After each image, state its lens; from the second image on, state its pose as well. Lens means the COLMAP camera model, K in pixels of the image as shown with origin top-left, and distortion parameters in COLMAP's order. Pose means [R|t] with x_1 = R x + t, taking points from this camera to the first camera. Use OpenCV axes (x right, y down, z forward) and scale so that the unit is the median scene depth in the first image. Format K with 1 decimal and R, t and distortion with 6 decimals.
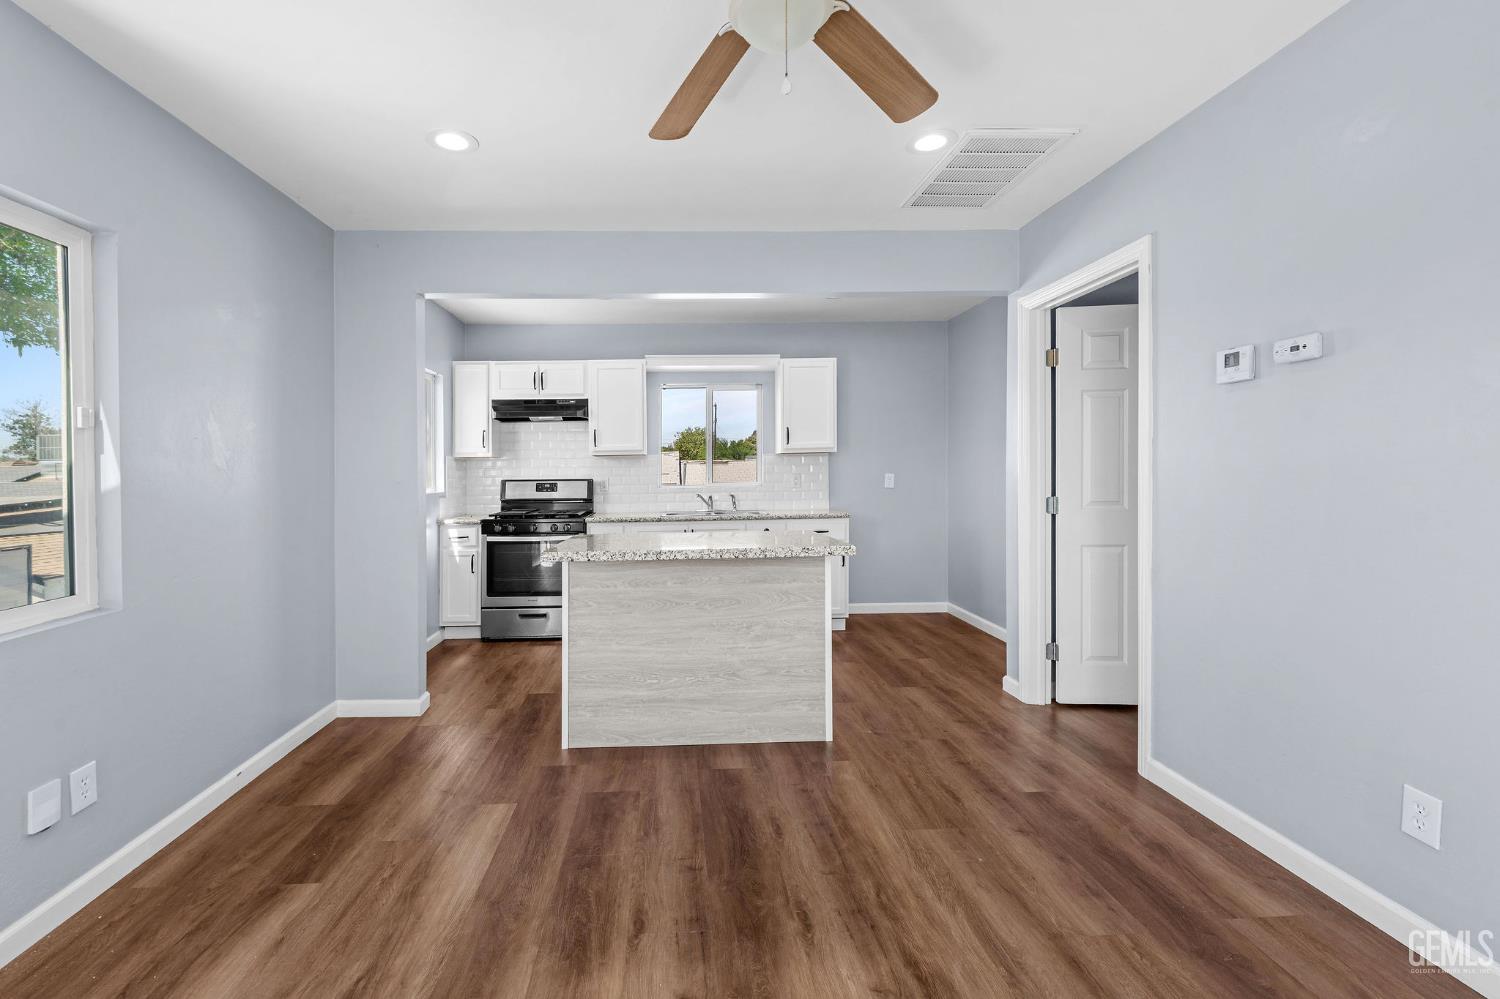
lens RADIAL K [[626.1, 0, 667.6], [0, 626.1, 484.2], [0, 0, 1]] dist [0.007716, -0.001780]
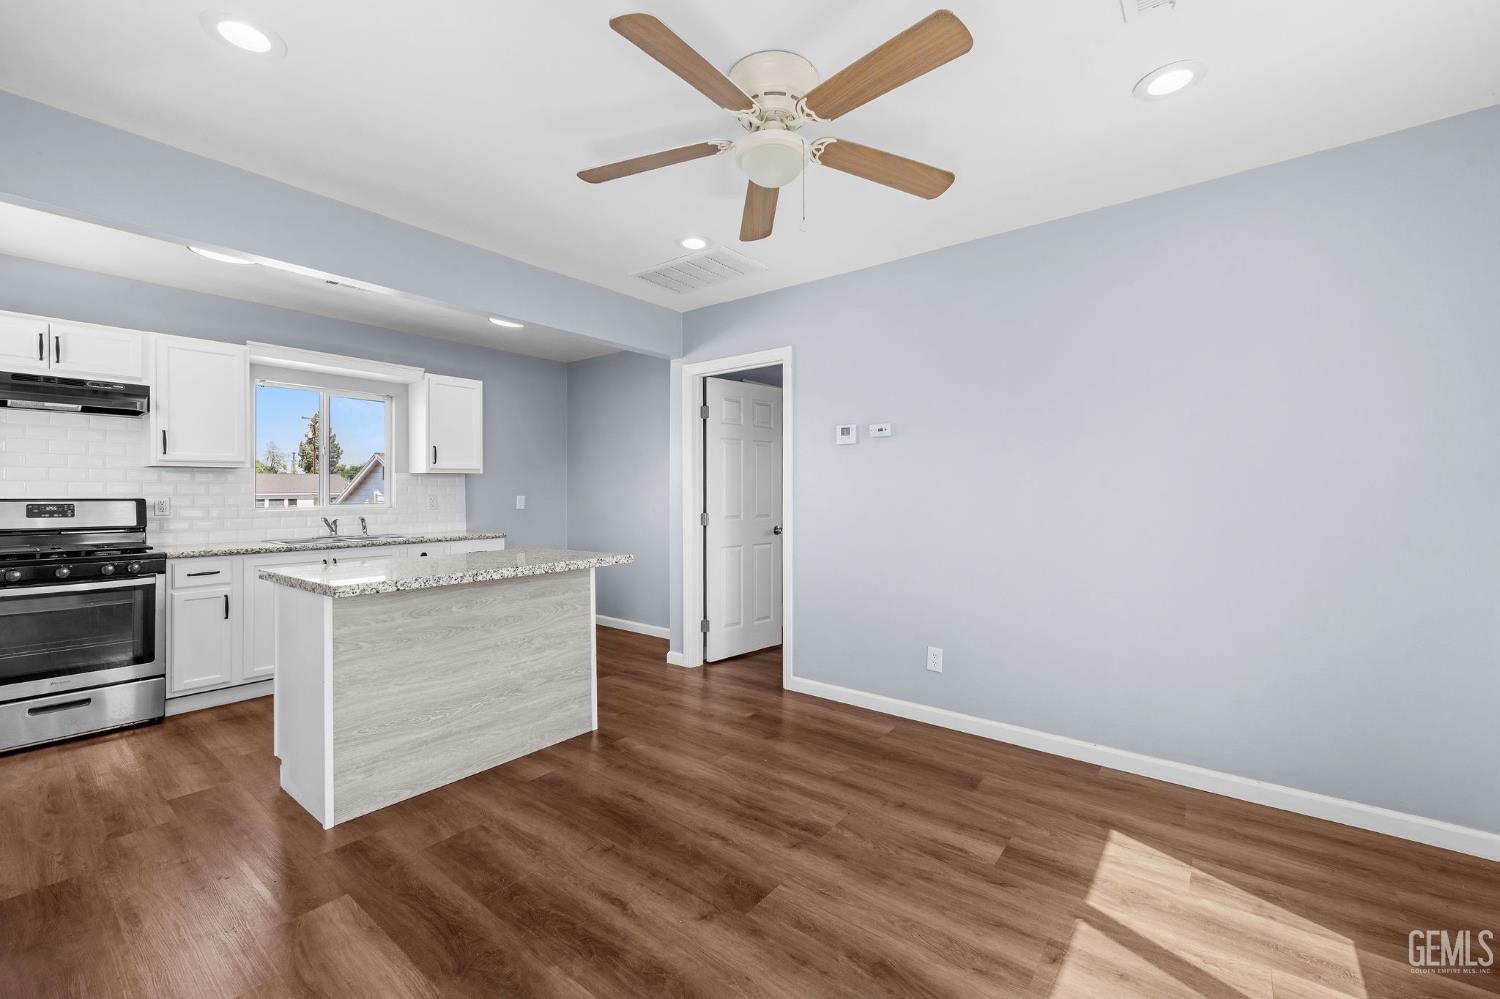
lens RADIAL K [[626.1, 0, 715.1], [0, 626.1, 500.7], [0, 0, 1]] dist [0.007716, -0.001780]
pose [[0.661150, 0.004667, 0.750239, -0.446653], [0.004347, 0.999940, -0.010051, 0.007645], [-0.750241, 0.009907, 0.661090, 0.082774]]
